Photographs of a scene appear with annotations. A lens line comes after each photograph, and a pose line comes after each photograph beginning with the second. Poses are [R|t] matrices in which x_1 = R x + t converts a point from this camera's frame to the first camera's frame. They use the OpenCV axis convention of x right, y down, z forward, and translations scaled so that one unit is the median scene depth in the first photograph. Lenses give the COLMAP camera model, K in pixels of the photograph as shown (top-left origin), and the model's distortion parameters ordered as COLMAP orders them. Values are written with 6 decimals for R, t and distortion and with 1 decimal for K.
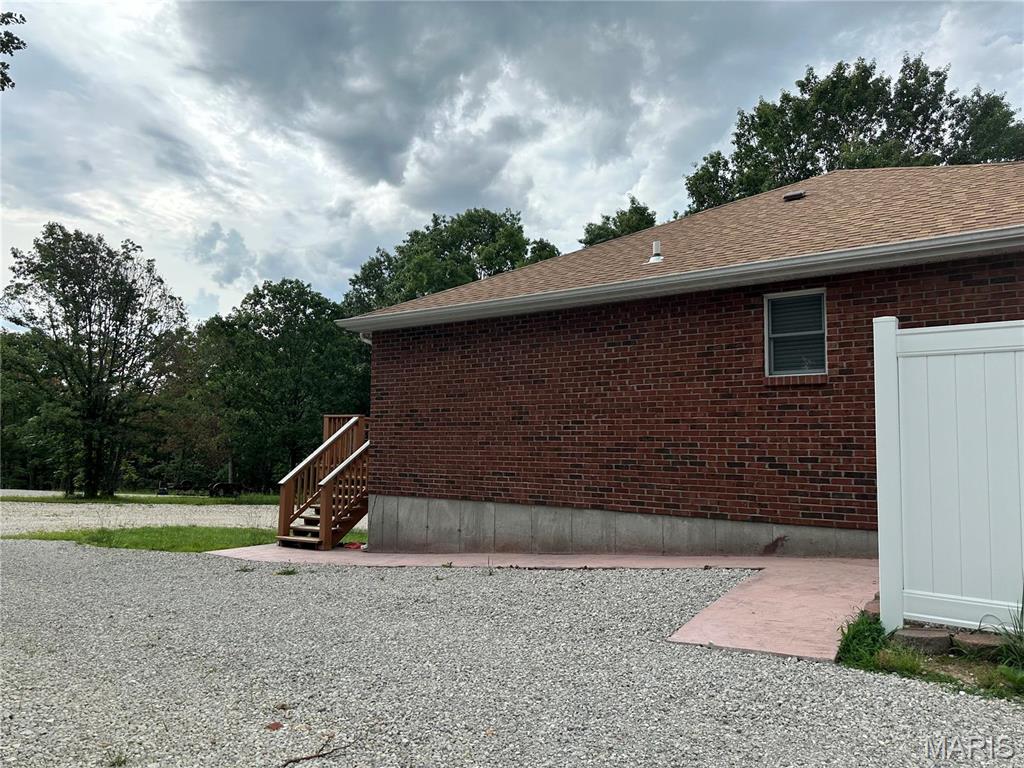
lens RADIAL K [[711.2, 0, 514.0], [0, 711.2, 386.9], [0, 0, 1]] dist [0.116578, -0.135103]
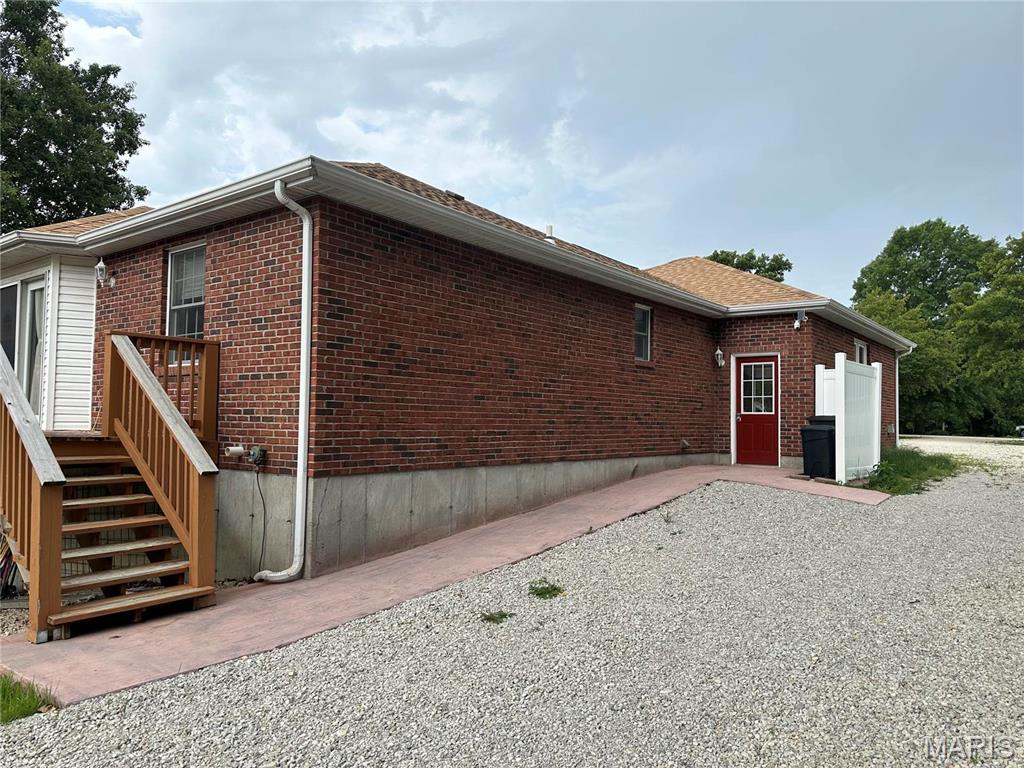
lens RADIAL K [[711.2, 0, 514.0], [0, 711.2, 386.9], [0, 0, 1]] dist [0.116578, -0.135103]
pose [[0.030149, 0.039452, 0.998767, -0.851710], [-0.093425, 0.994958, -0.036481, 0.090692], [-0.995170, -0.092210, 0.033683, 0.906439]]
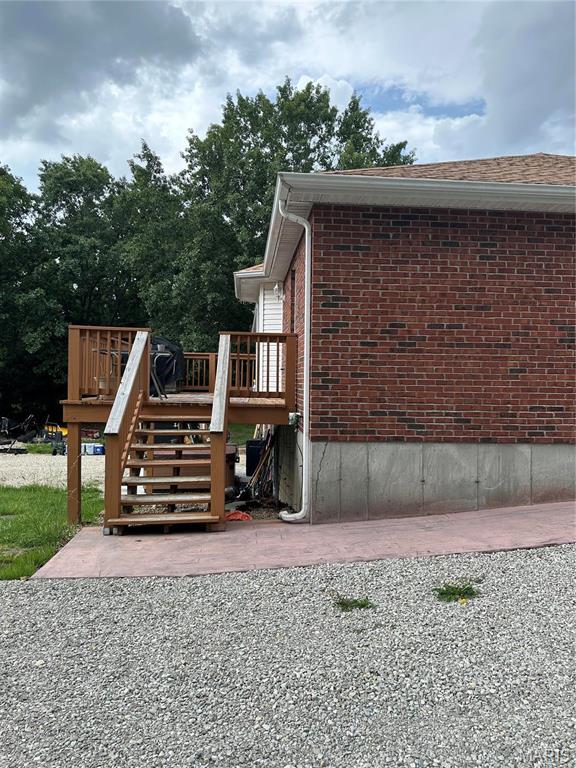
lens RADIAL K [[535.0, 0, 287.5], [0, 535.0, 382.2], [0, 0, 1]] dist [0.211370, -0.403665]
pose [[0.752814, 0.002291, 0.658229, -0.617907], [-0.058295, 0.996297, 0.063204, 0.066168], [-0.655646, -0.085952, 0.750160, 0.689594]]
